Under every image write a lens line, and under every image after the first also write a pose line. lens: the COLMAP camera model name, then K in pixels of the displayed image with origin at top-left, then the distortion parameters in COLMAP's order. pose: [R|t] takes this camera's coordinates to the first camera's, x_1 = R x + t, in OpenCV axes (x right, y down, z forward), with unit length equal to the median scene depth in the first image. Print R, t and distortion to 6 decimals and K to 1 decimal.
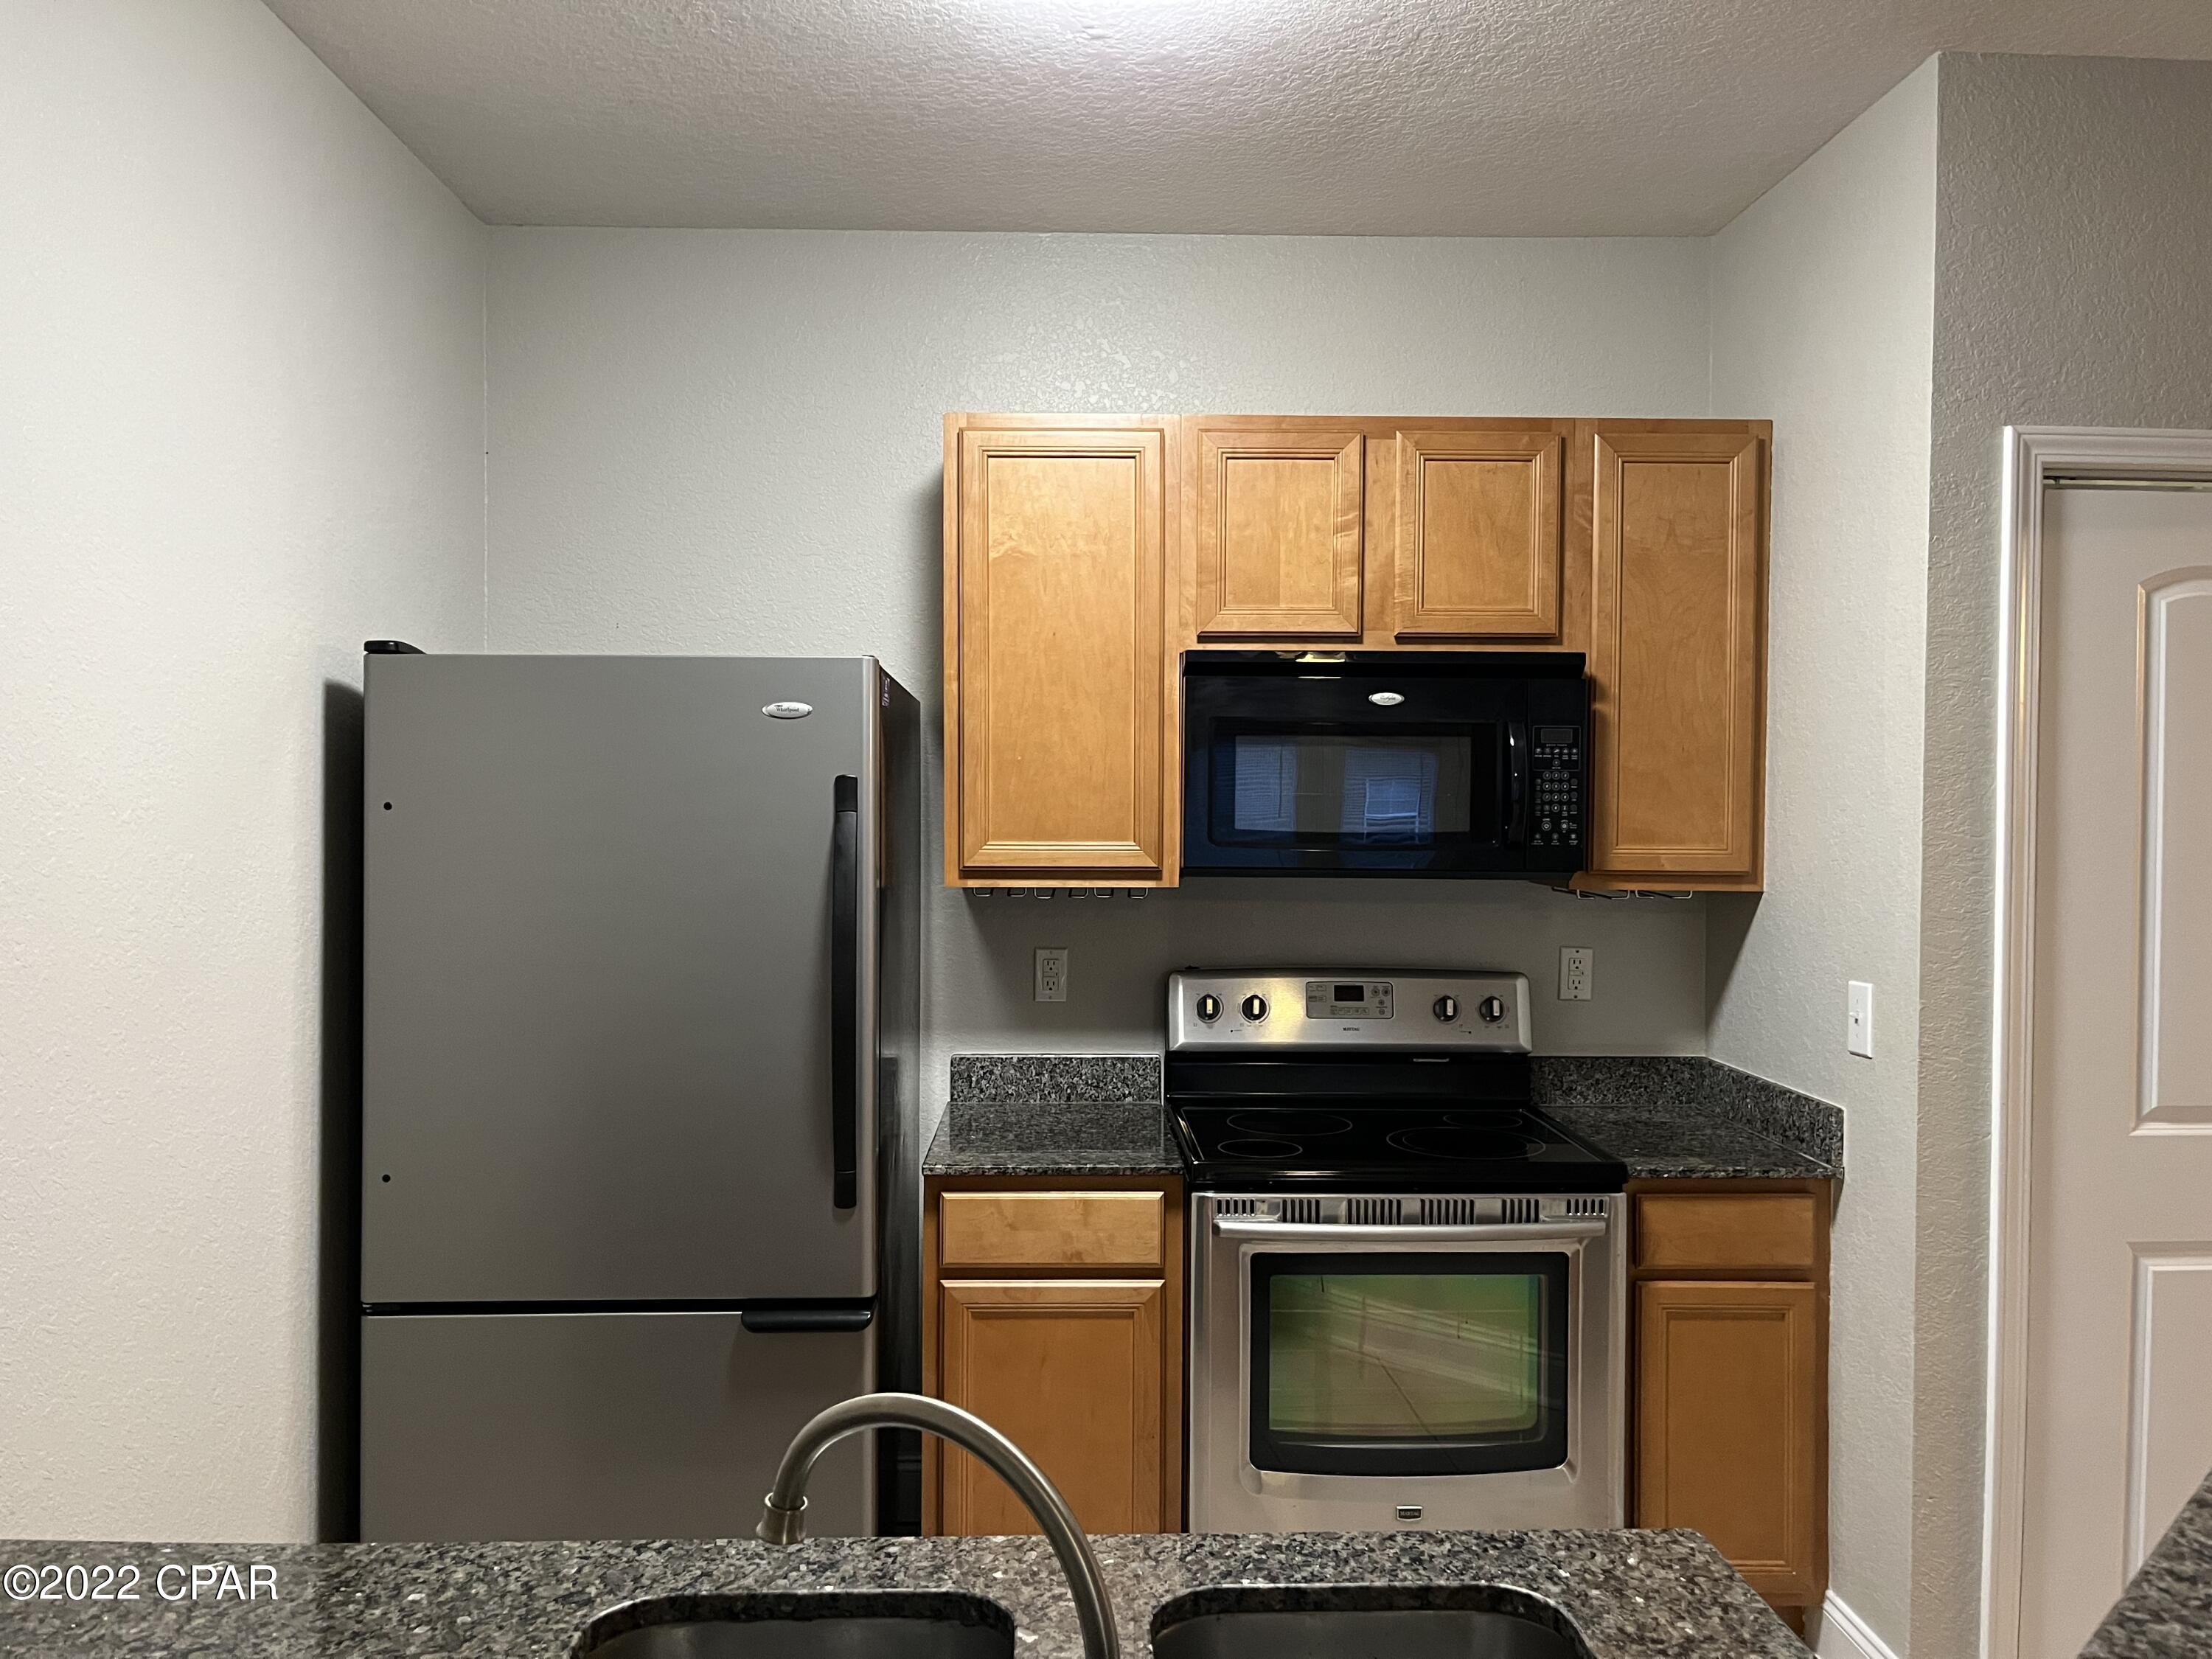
lens RADIAL K [[1673.5, 0, 1111.8], [0, 1673.5, 842.4], [0, 0, 1]] dist [0.070319, -0.096799]
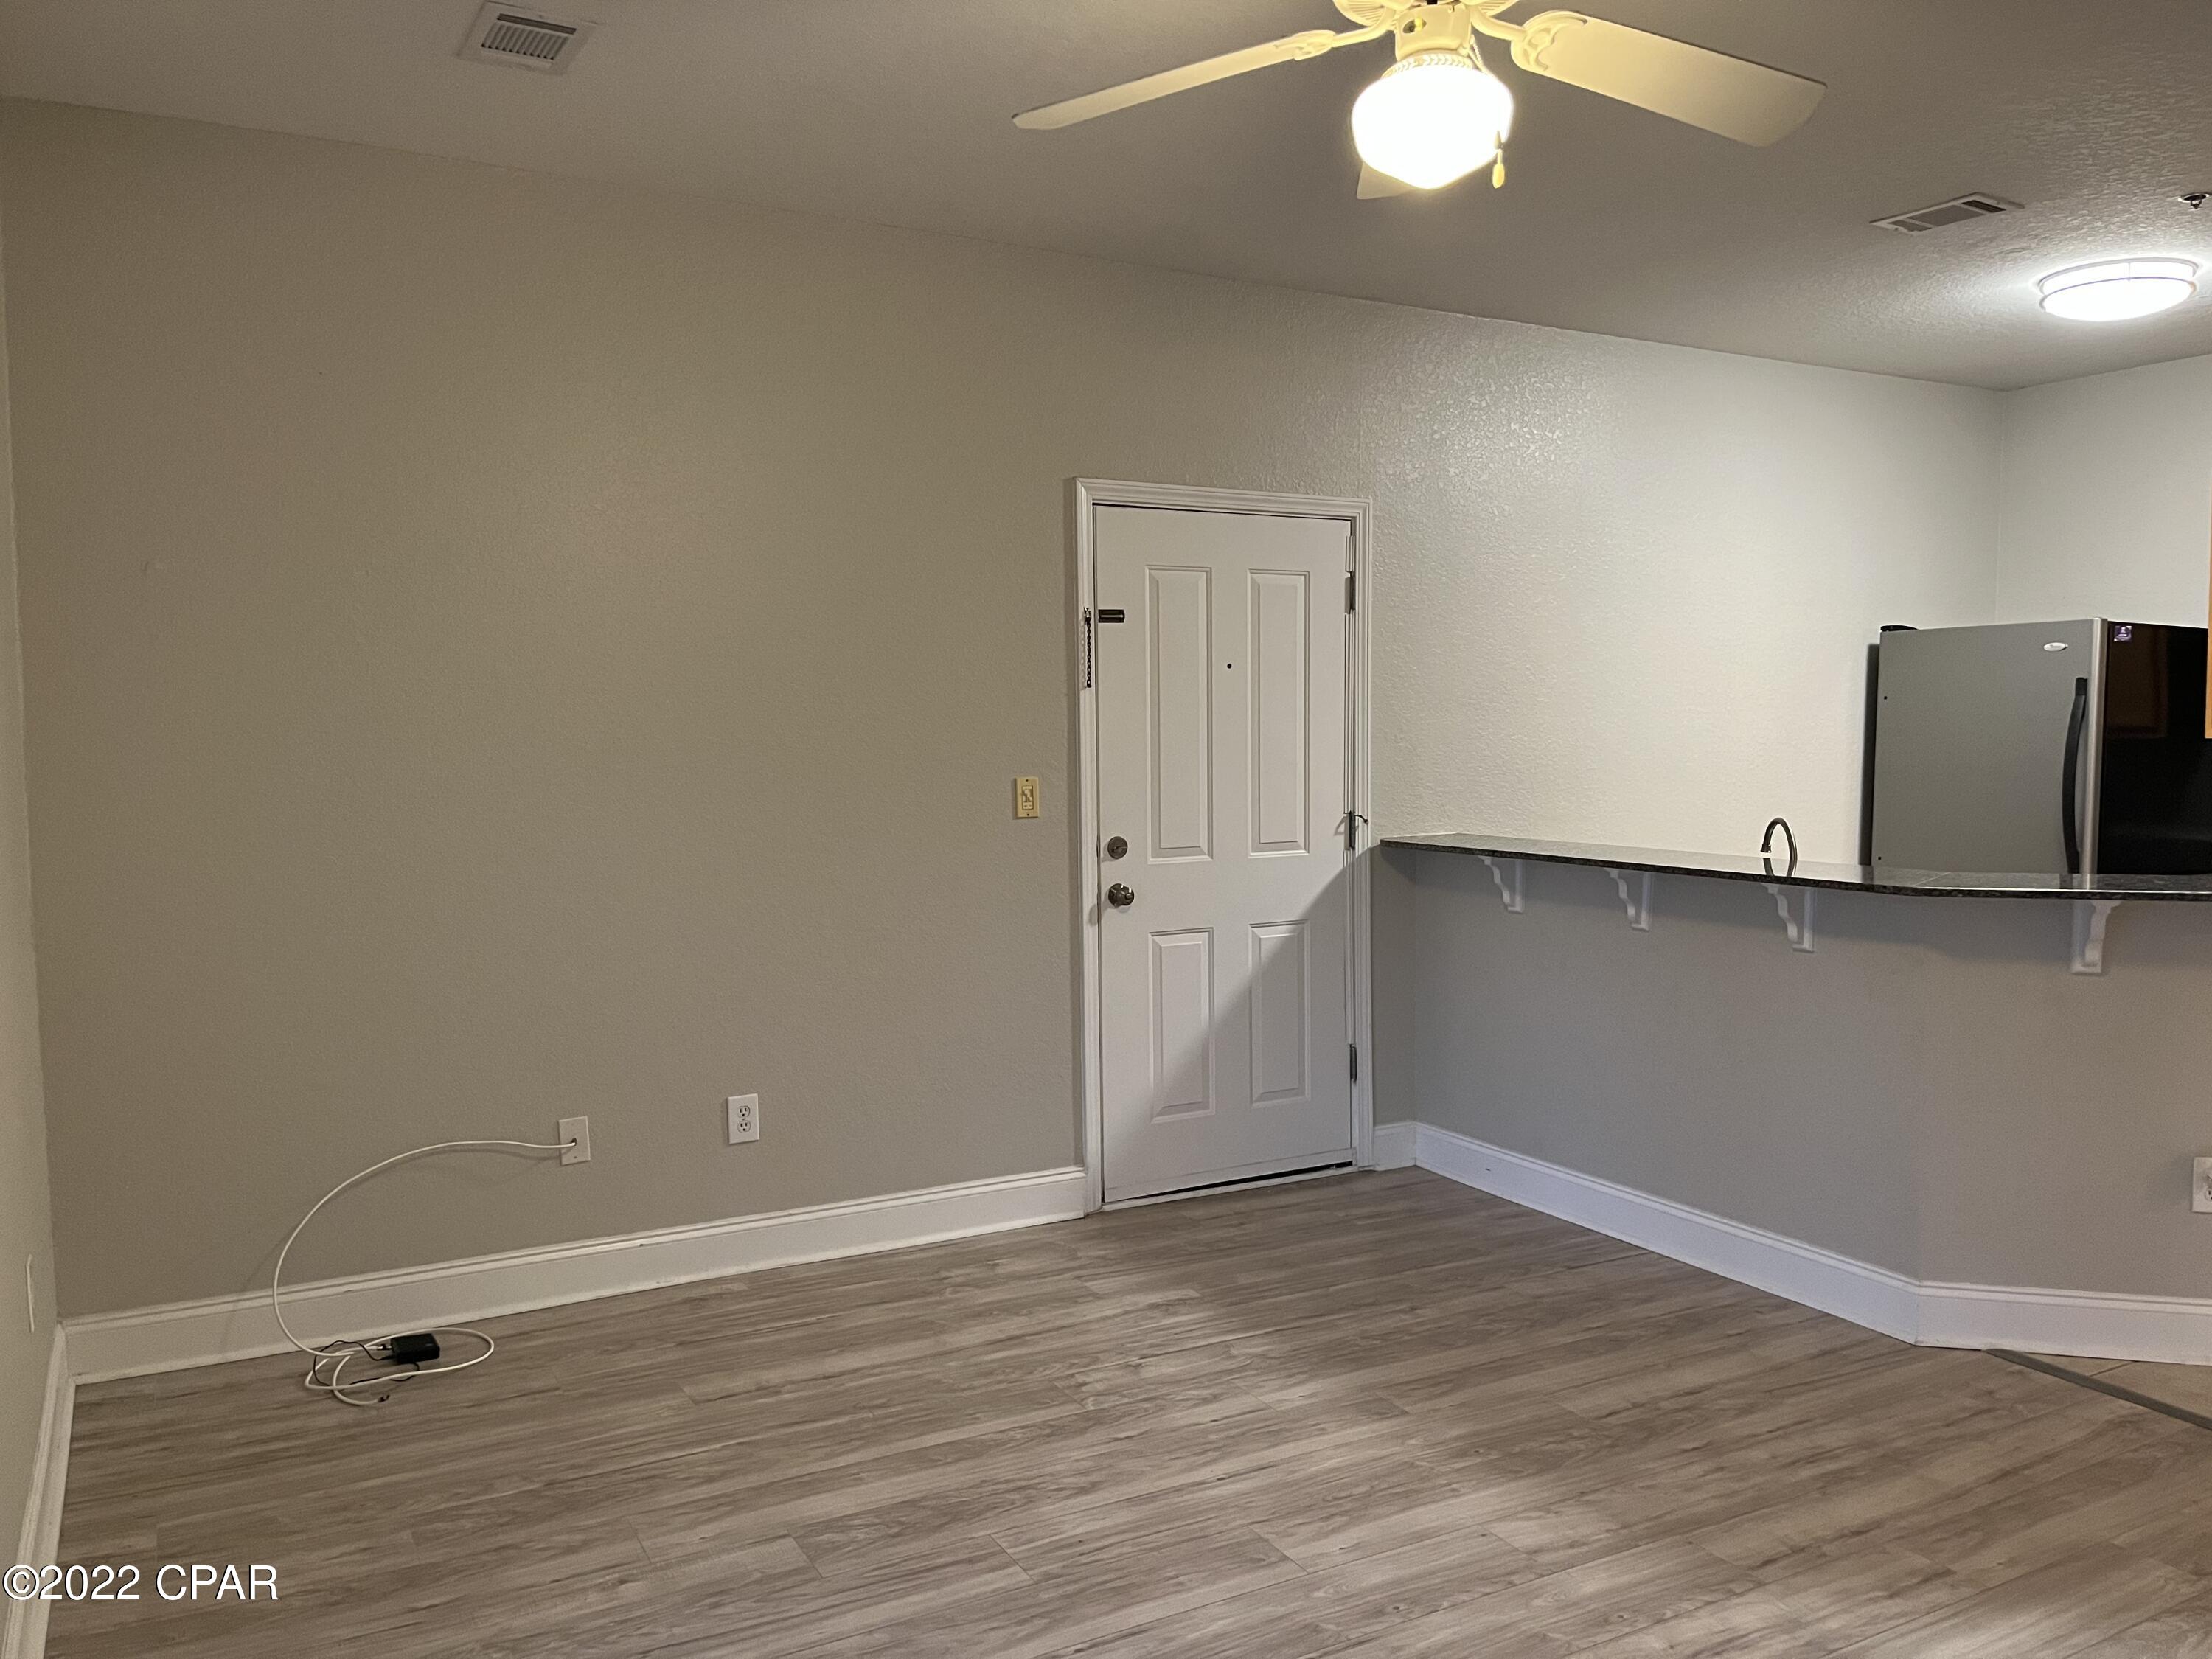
lens RADIAL K [[1673.5, 0, 1111.3], [0, 1673.5, 845.8], [0, 0, 1]] dist [0.070319, -0.096799]
pose [[0.463155, 0.057957, -0.884380, 1.007900], [-0.008671, 0.998108, 0.060869, 0.044152], [0.886235, -0.020524, 0.462781, -0.901867]]
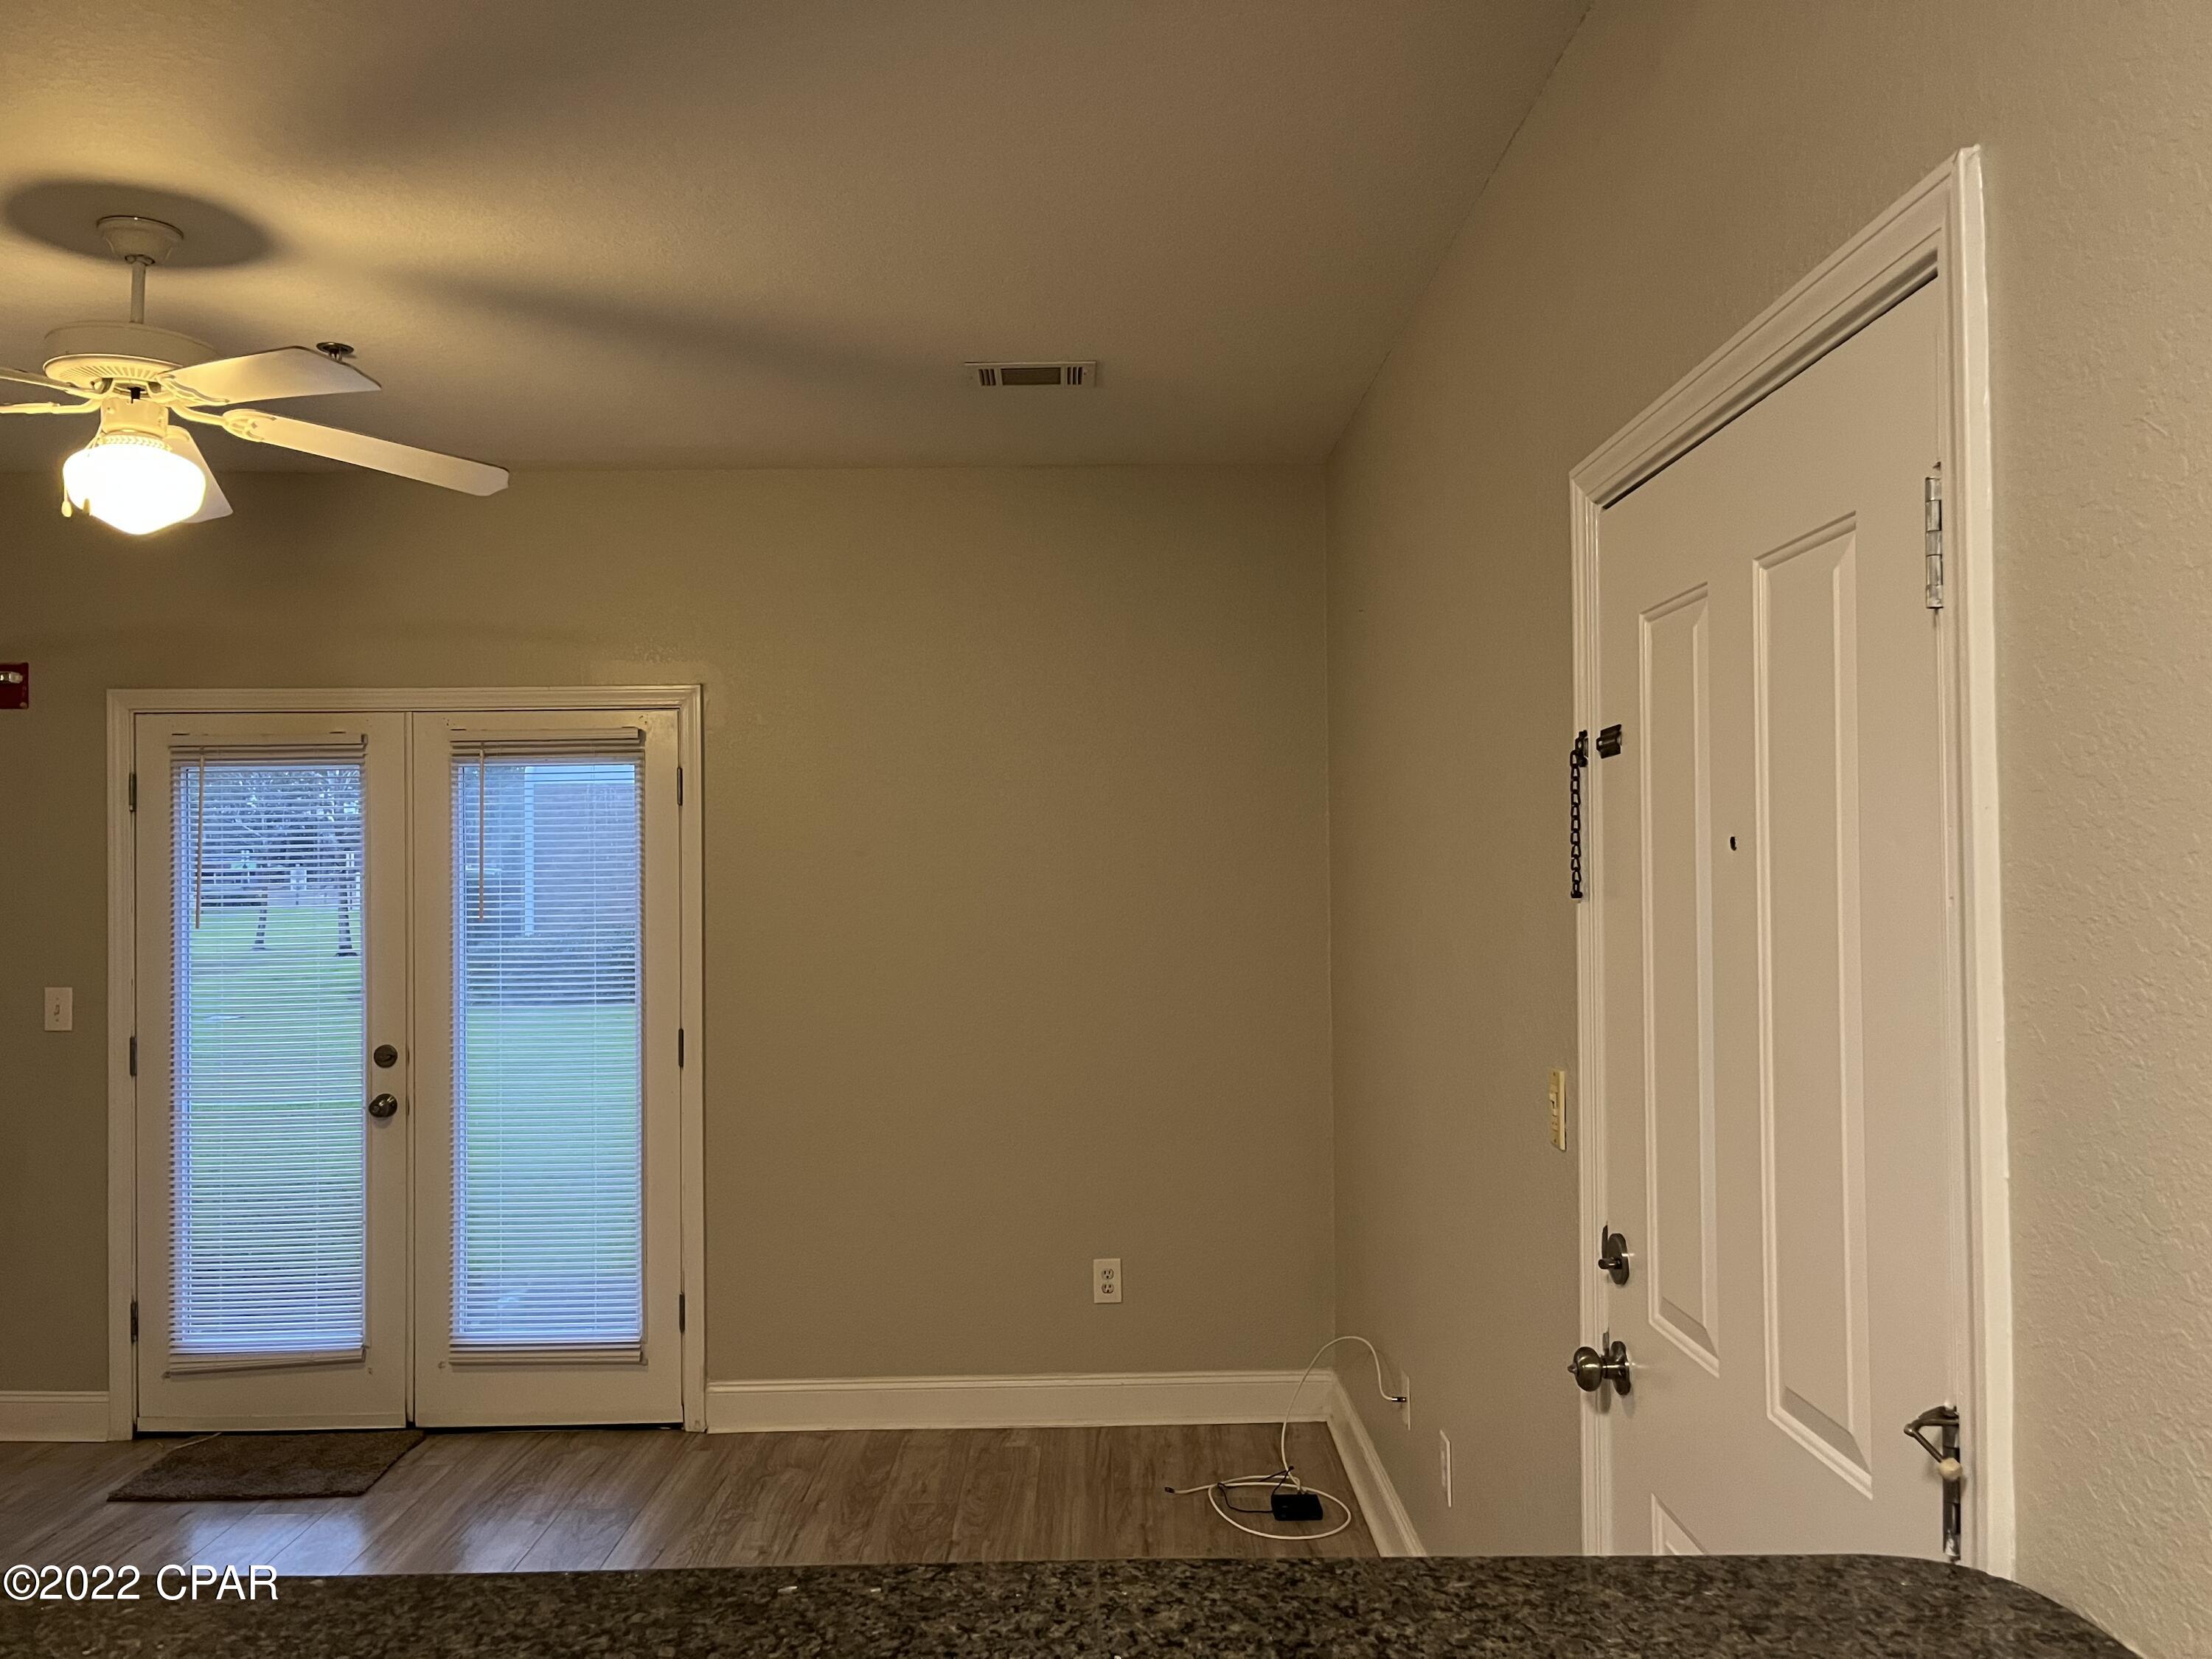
lens RADIAL K [[1673.5, 0, 1111.9], [0, 1673.5, 842.1], [0, 0, 1]] dist [0.070319, -0.096799]
pose [[-0.999913, -0.000957, 0.013121, -0.190378], [-0.000922, 0.999996, 0.002673, -0.035353], [-0.013123, 0.002661, -0.999910, 0.553149]]
